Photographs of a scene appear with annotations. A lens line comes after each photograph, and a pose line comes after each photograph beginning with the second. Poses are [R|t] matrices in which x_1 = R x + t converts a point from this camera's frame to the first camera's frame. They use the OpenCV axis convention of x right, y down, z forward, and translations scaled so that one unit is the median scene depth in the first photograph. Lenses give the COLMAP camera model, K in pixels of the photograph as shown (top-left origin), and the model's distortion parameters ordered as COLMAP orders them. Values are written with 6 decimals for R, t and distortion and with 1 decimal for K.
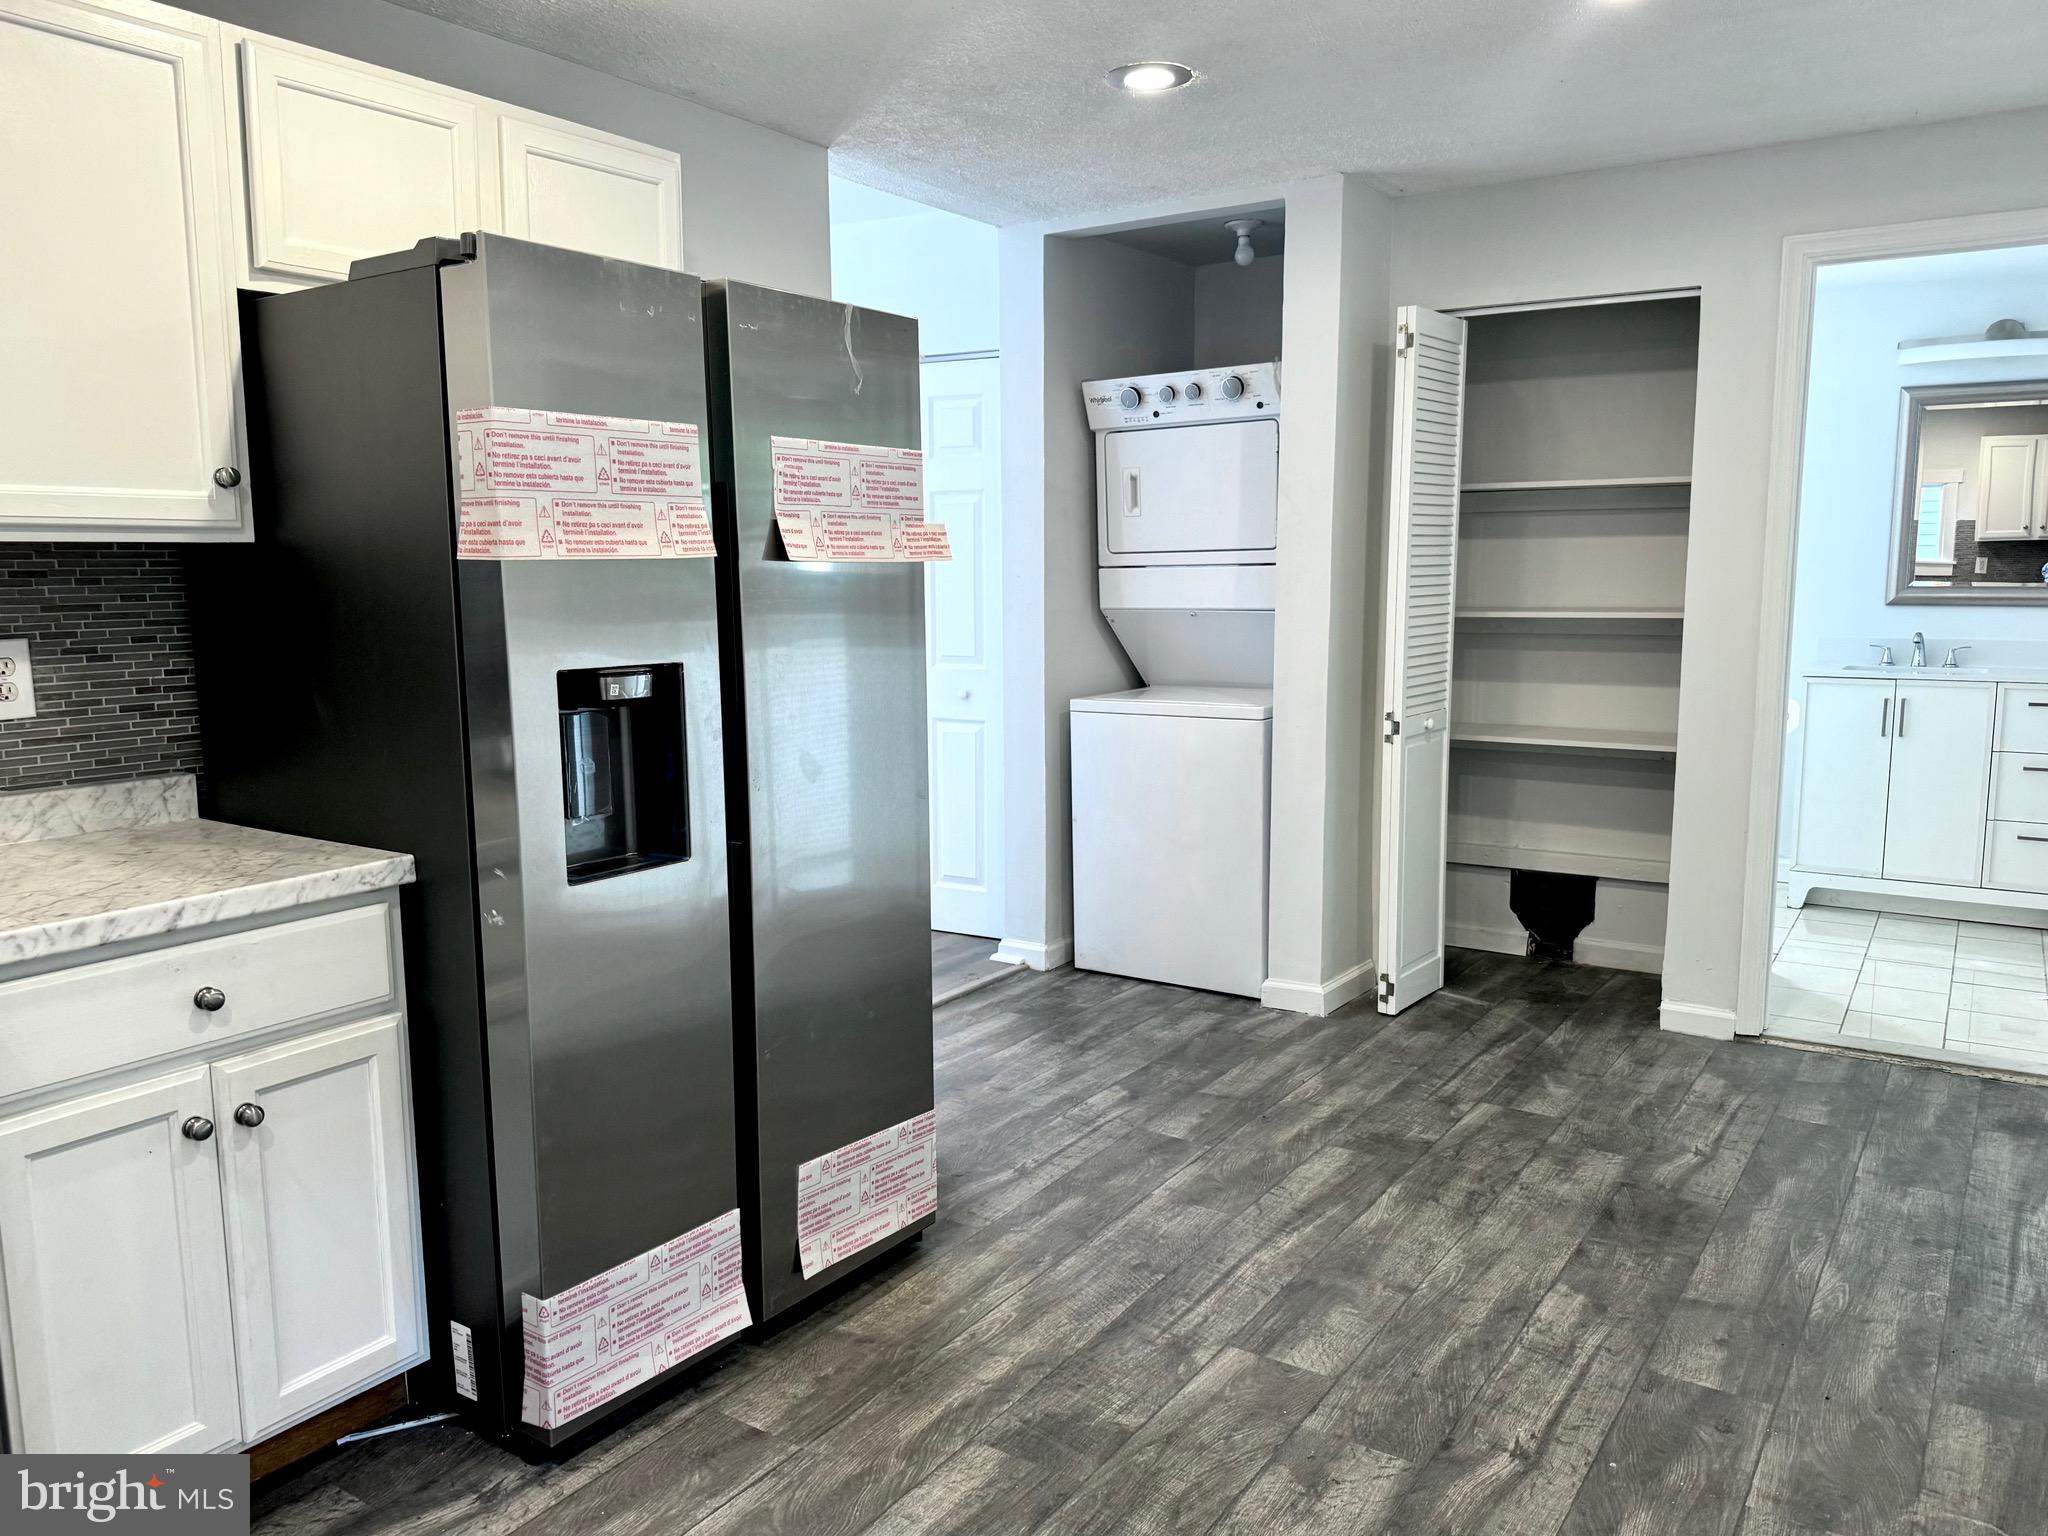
lens RADIAL K [[1518.4, 0, 1018.5], [0, 1518.4, 764.0], [0, 0, 1]] dist [0.004985, -0.022752]
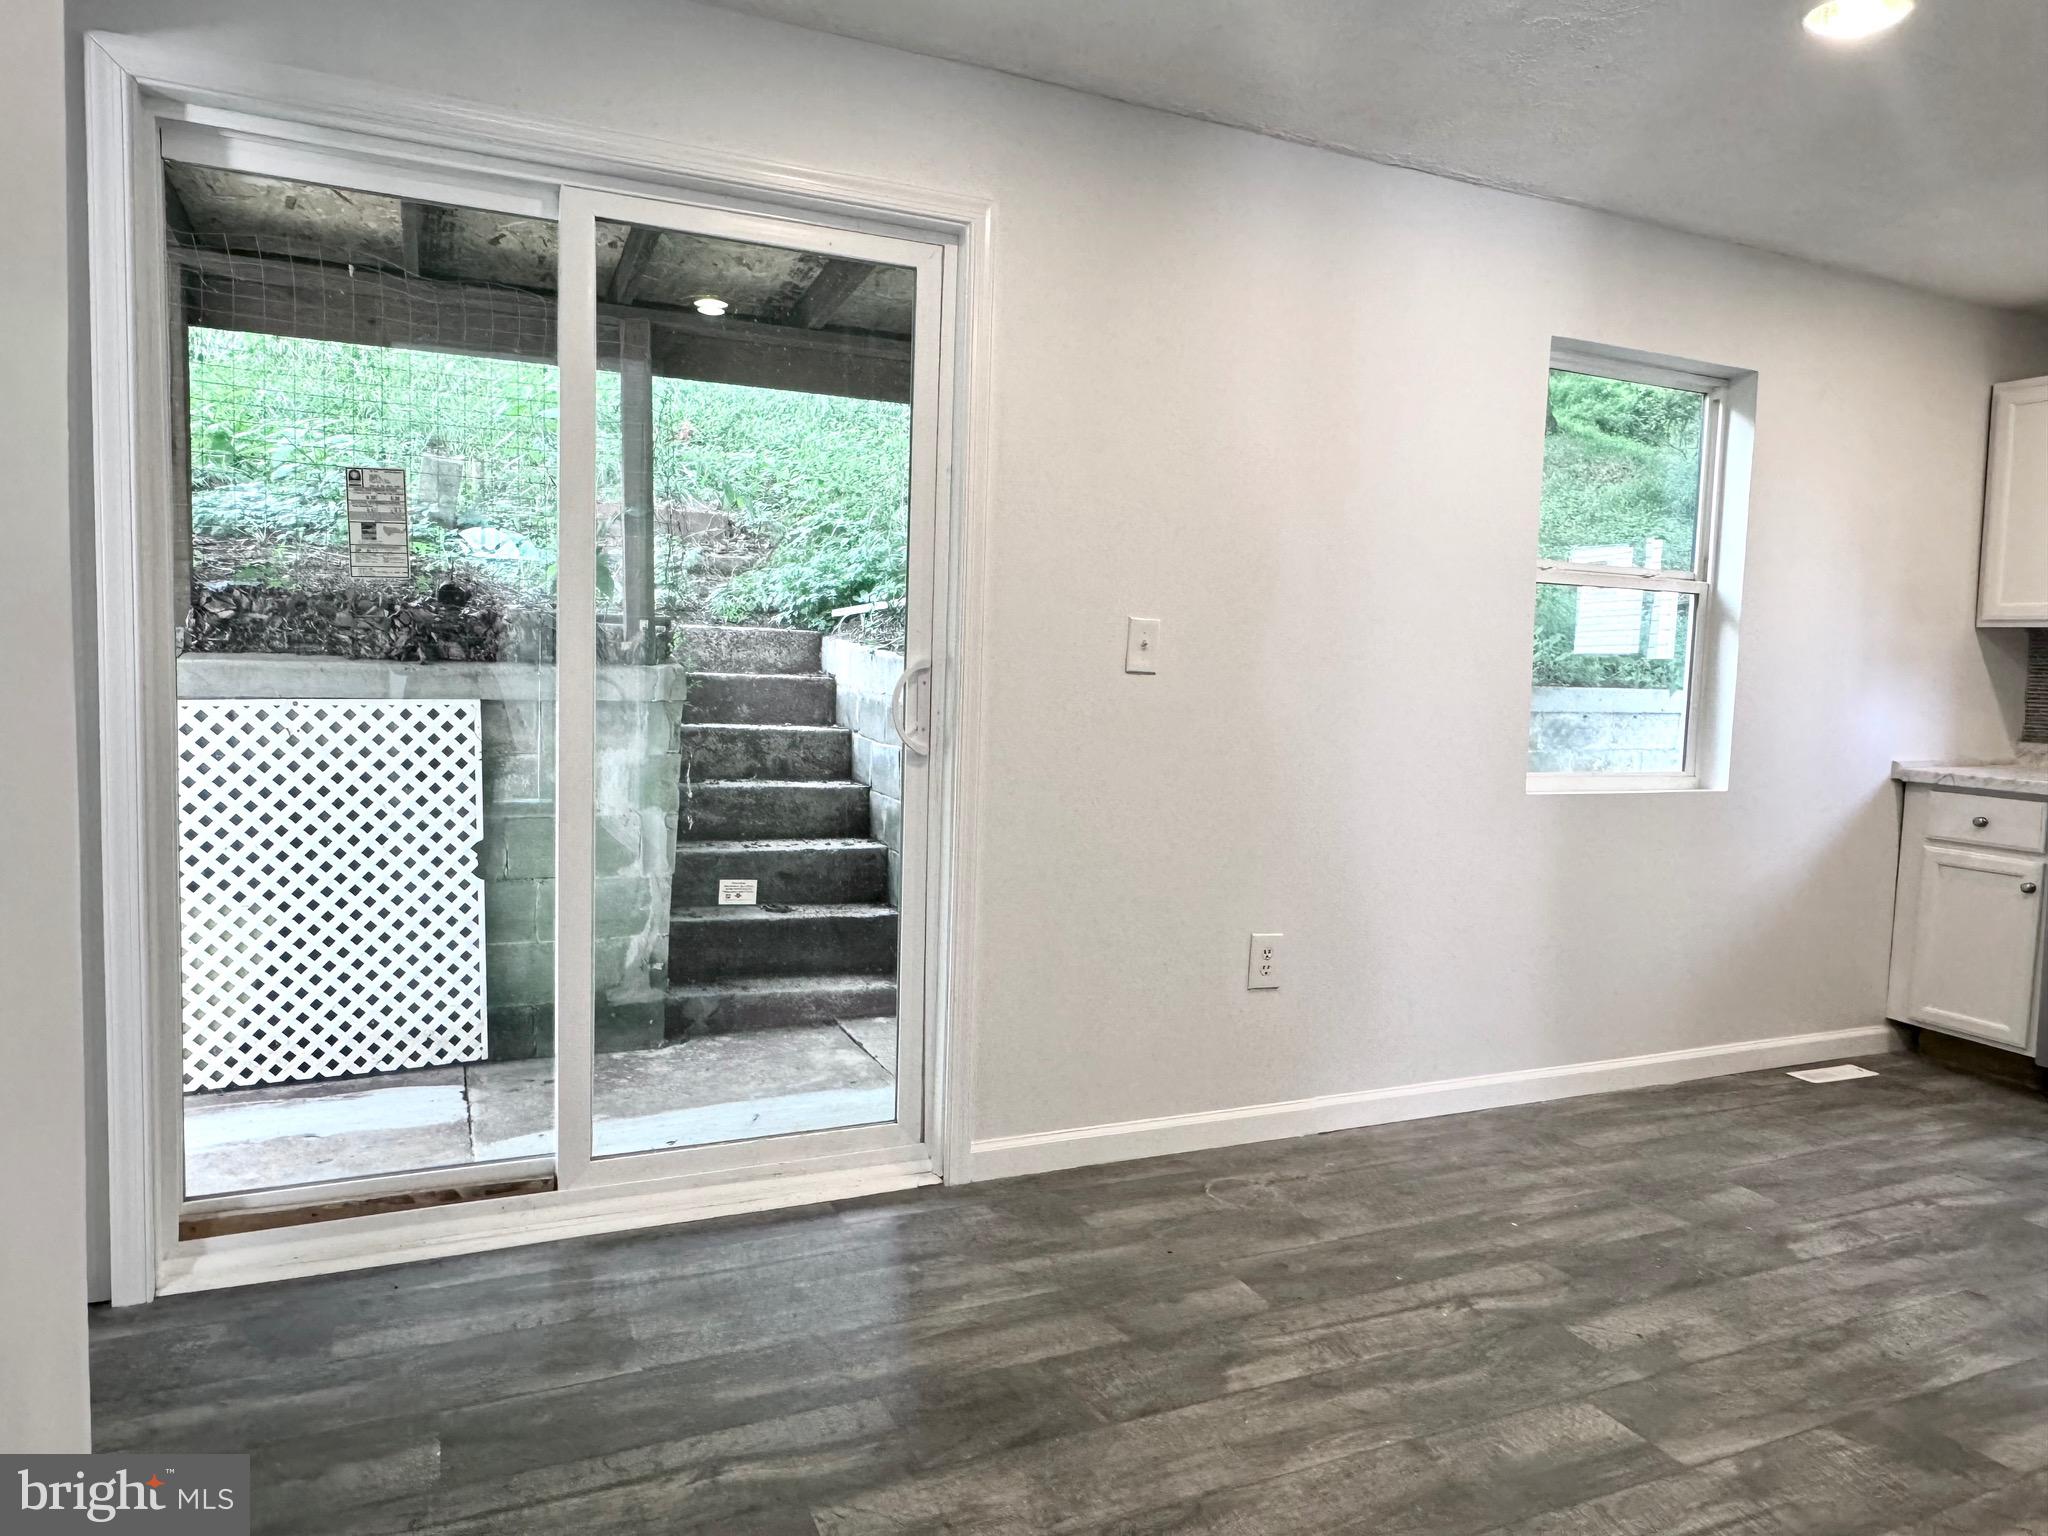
lens RADIAL K [[1323.8, 0, 1017.7], [0, 1323.8, 764.1], [0, 0, 1]] dist [-0.008376, 0.004963]
pose [[-0.855350, -0.057109, 0.514894, 0.094324], [0.047302, 0.981144, 0.187403, -0.155170], [-0.515887, 0.184650, -0.836519, 1.640356]]
